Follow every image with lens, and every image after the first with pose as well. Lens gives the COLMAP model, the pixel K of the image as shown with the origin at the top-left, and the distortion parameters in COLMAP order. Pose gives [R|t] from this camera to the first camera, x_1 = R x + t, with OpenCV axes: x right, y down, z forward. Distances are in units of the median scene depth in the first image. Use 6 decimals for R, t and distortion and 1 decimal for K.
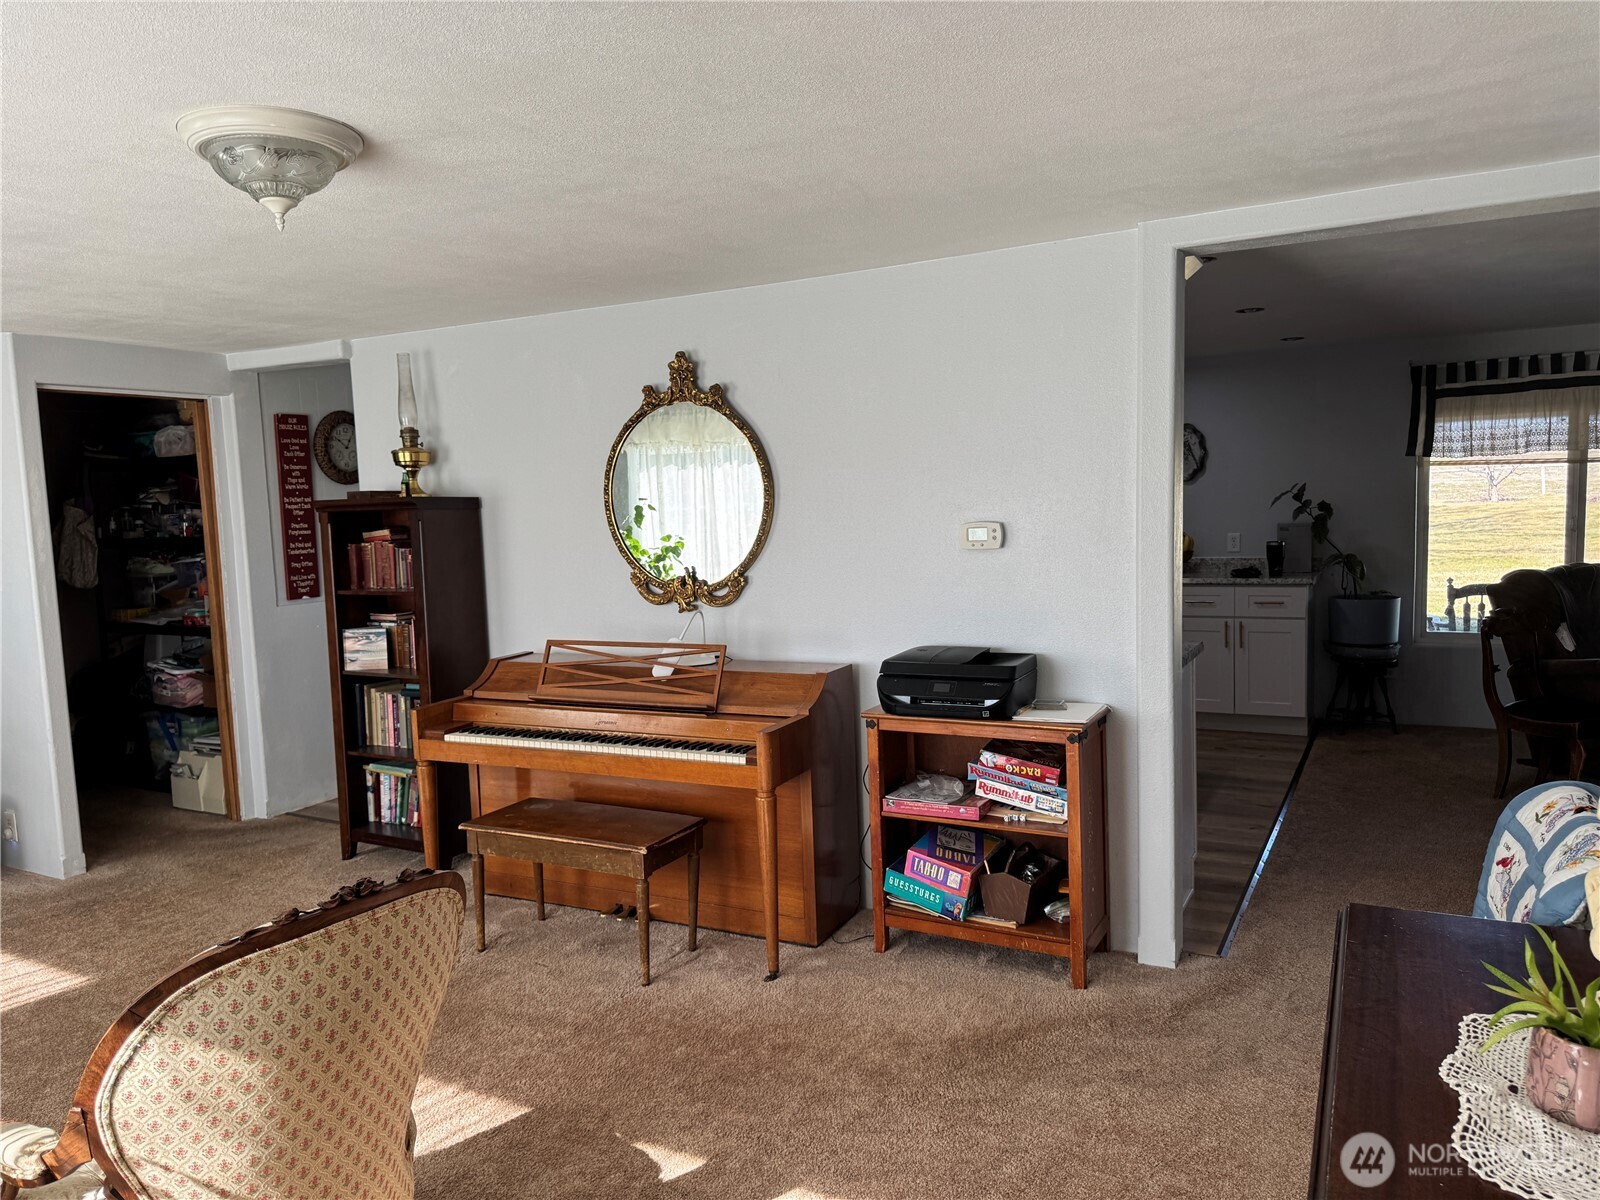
lens RADIAL K [[1113.8, 0, 801.2], [0, 1113.8, 613.7], [0, 0, 1]] dist [0.145675, -0.290813]
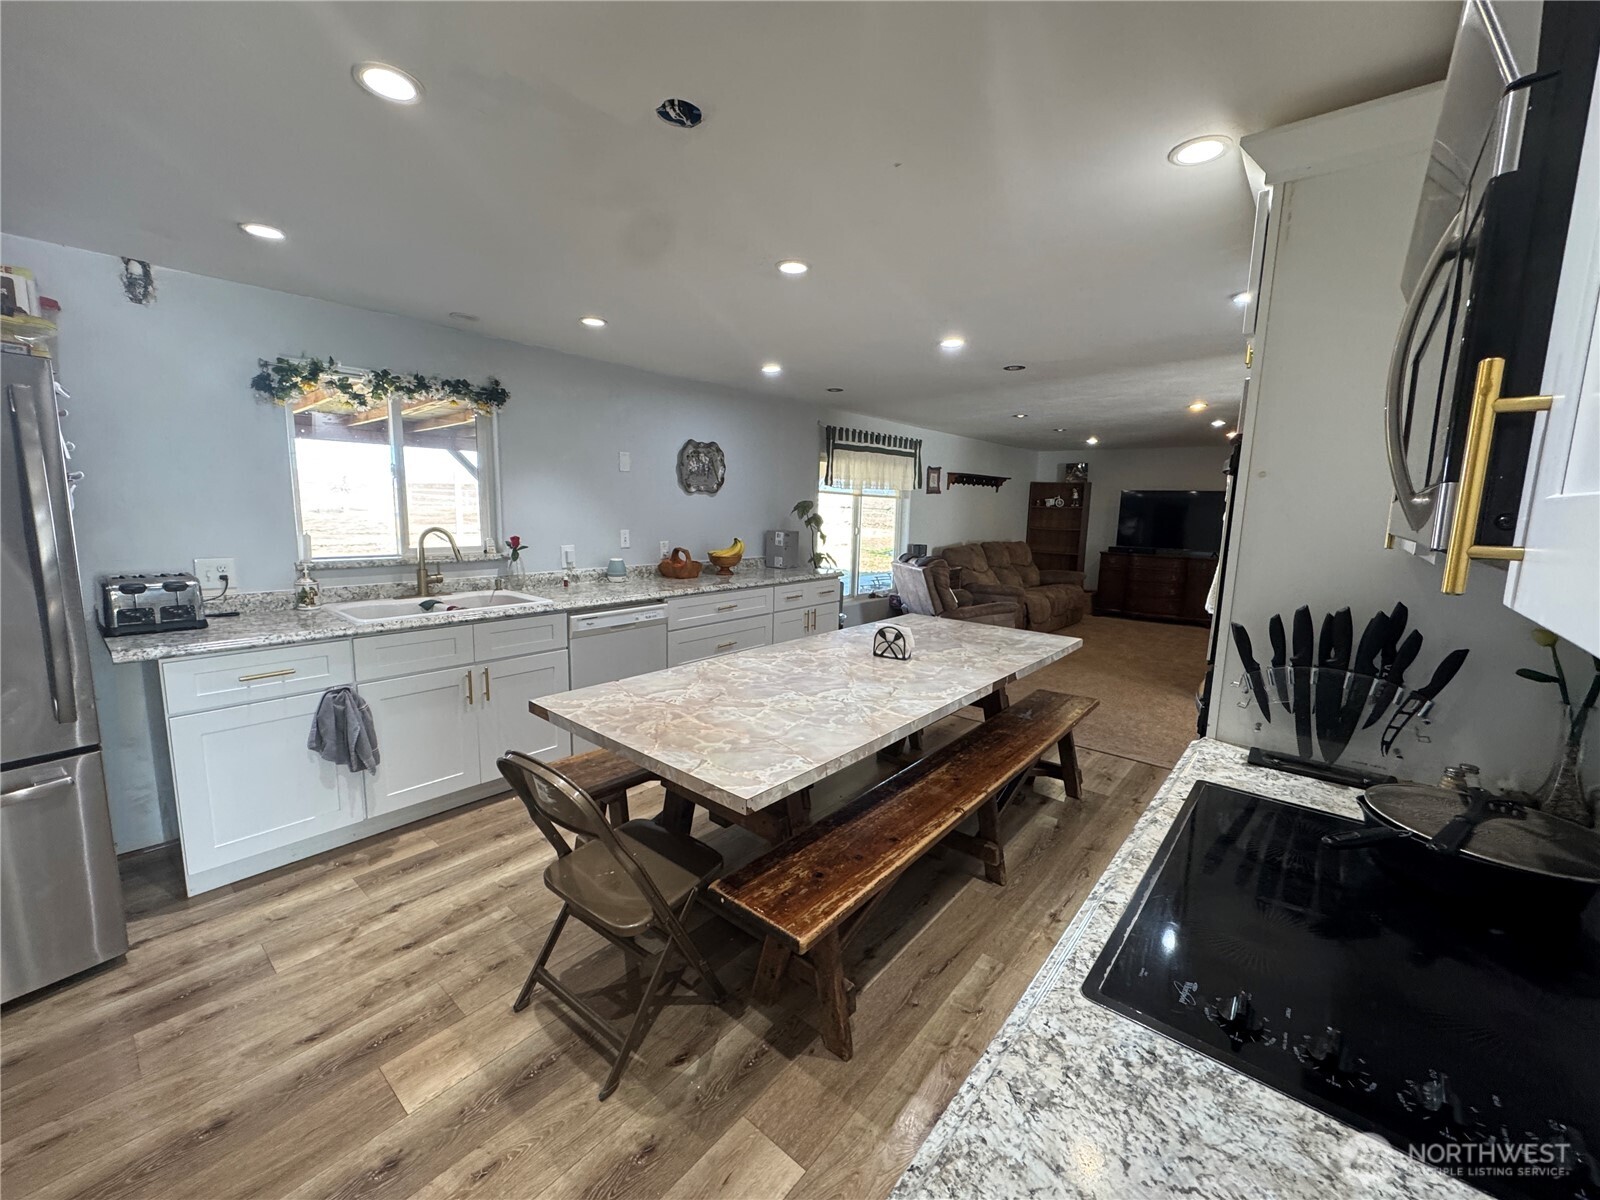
lens RADIAL K [[641.3, 0, 800.2], [0, 641.3, 594.3], [0, 0, 1]] dist [-0.002264, -0.000111]
pose [[0.196777, -0.098510, 0.975487, -0.317493], [0.063231, 0.994144, 0.087638, -0.074130], [-0.978407, 0.044436, 0.201853, 0.891058]]
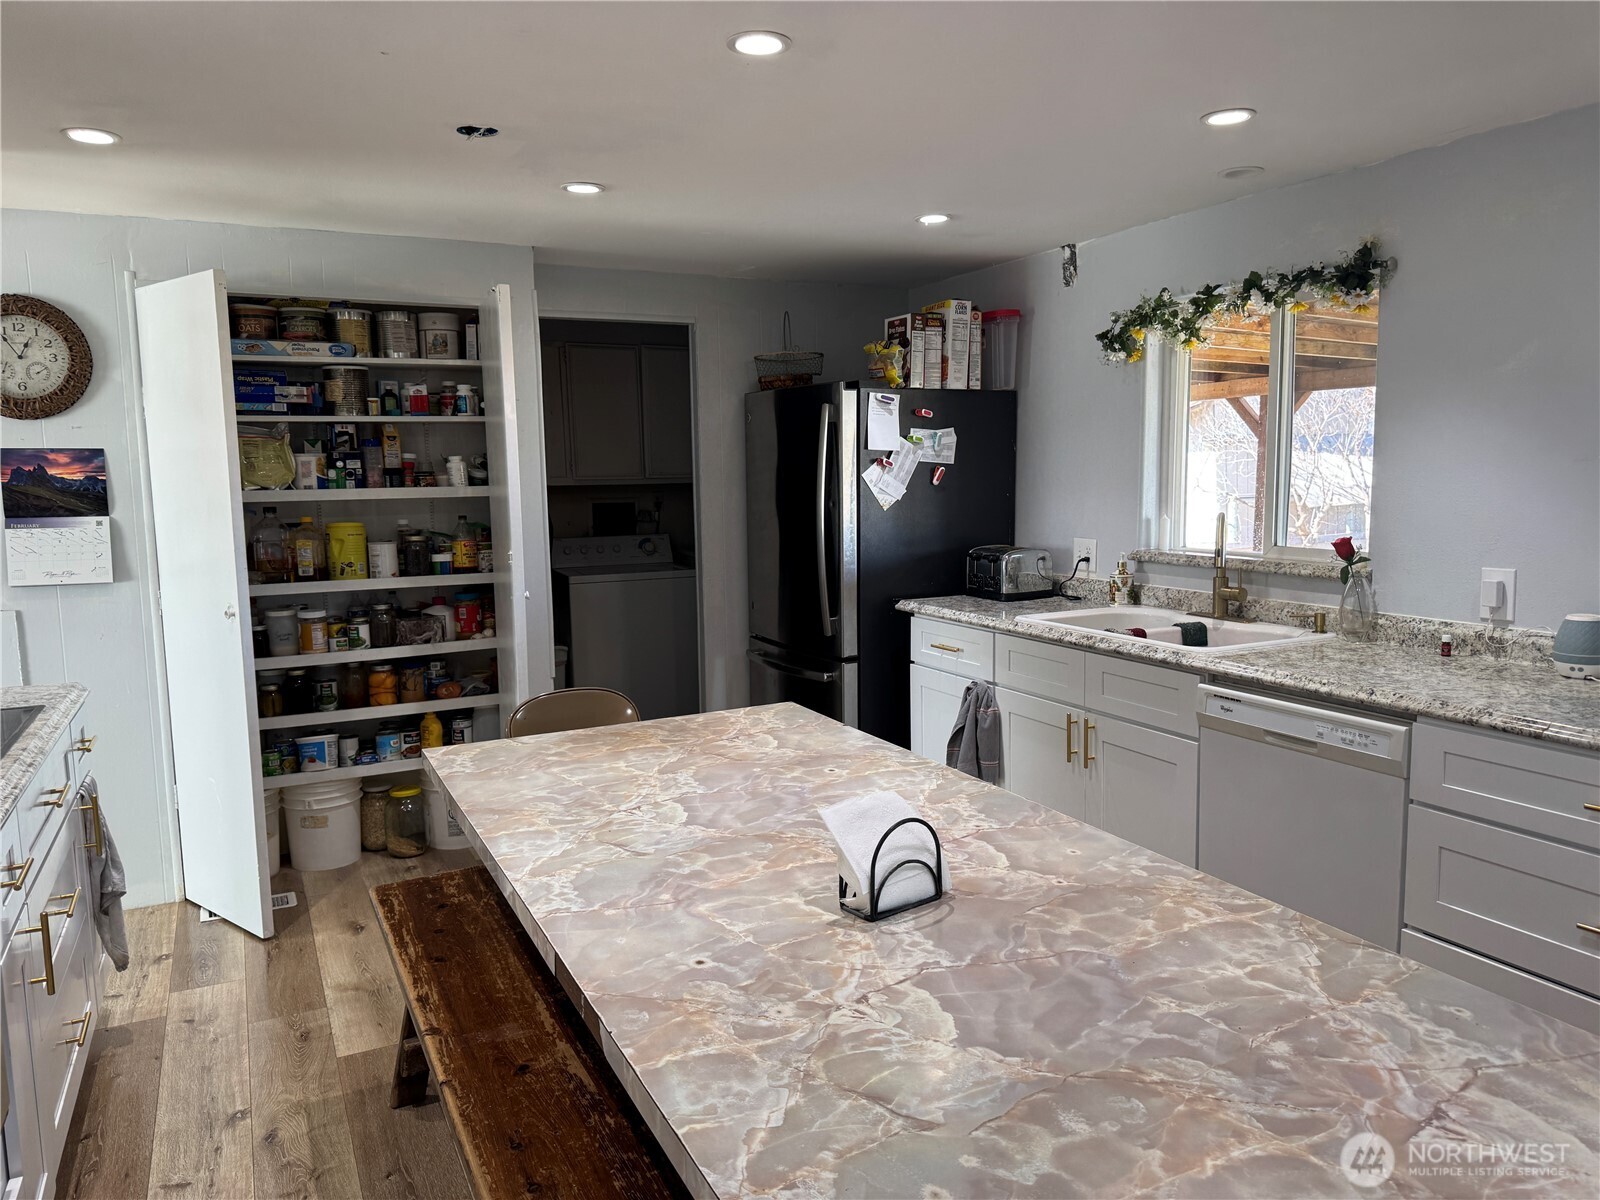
lens RADIAL K [[1114.3, 0, 799.6], [0, 1114.3, 609.9], [0, 0, 1]] dist [0.159549, -0.280006]
pose [[0.818967, 0.094051, -0.566081, 0.257851], [-0.068667, 0.995451, 0.066045, -0.075208], [0.569717, -0.015218, 0.821700, 0.683274]]
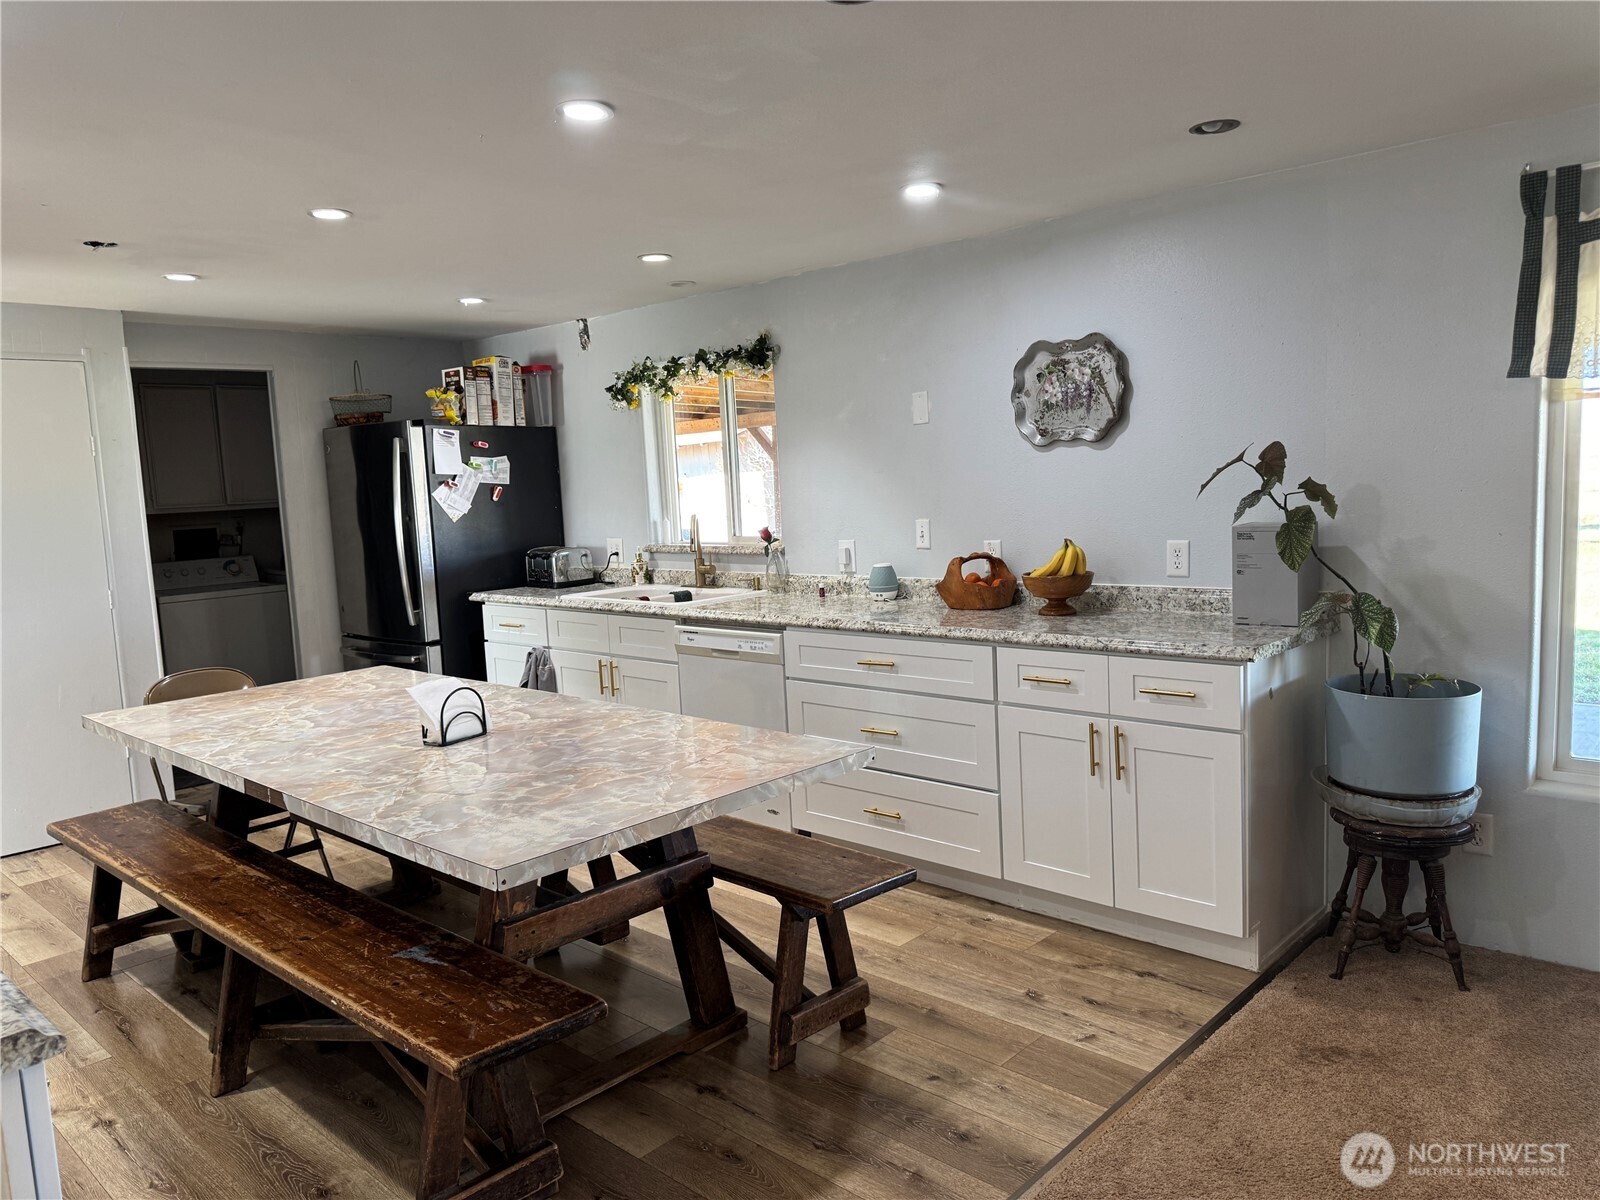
lens RADIAL K [[1113.8, 0, 801.2], [0, 1113.8, 613.7], [0, 0, 1]] dist [0.145675, -0.290813]
pose [[0.968035, 0.021788, -0.249865, 0.382741], [-0.013326, 0.999280, 0.035511, -0.058330], [0.250459, -0.031046, 0.967629, 0.504201]]
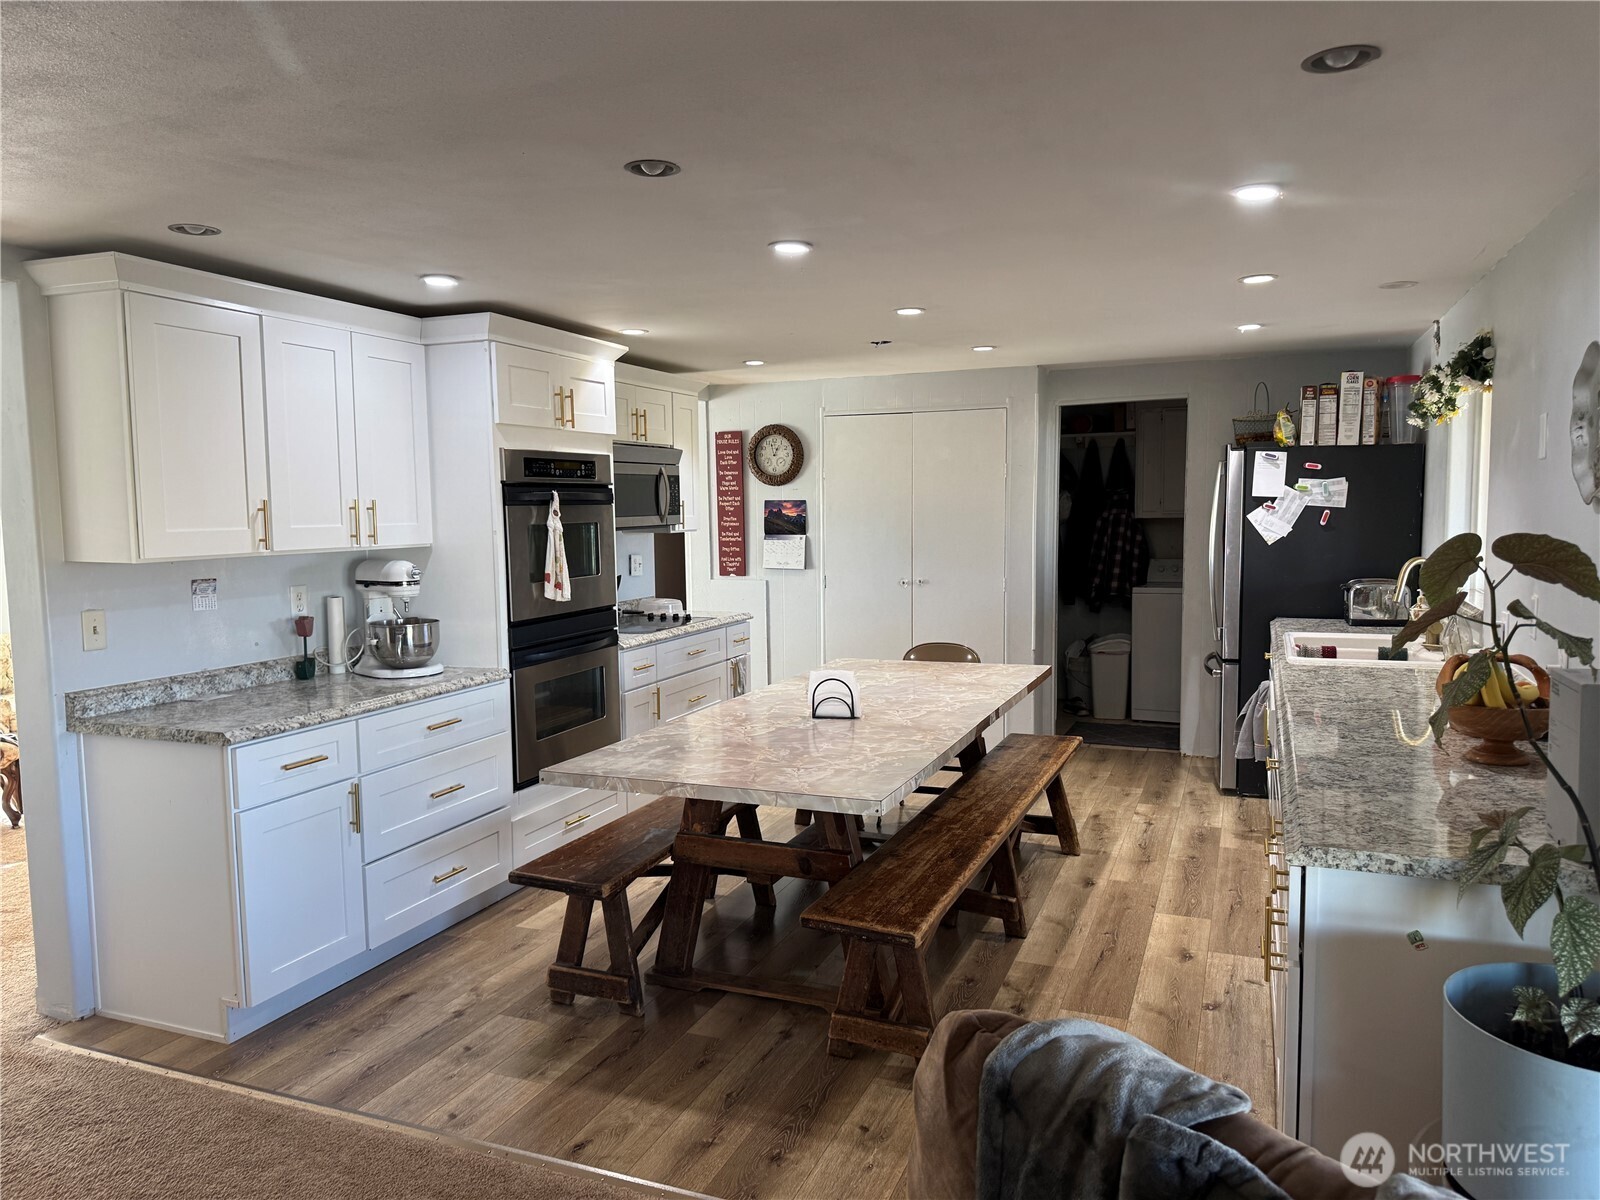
lens RADIAL K [[1114.3, 0, 799.6], [0, 1114.3, 609.9], [0, 0, 1]] dist [0.159549, -0.280006]
pose [[0.112650, 0.129561, -0.985152, 0.724524], [-0.085996, 0.989014, 0.120235, -0.118370], [0.989906, 0.071174, 0.122554, 0.820725]]
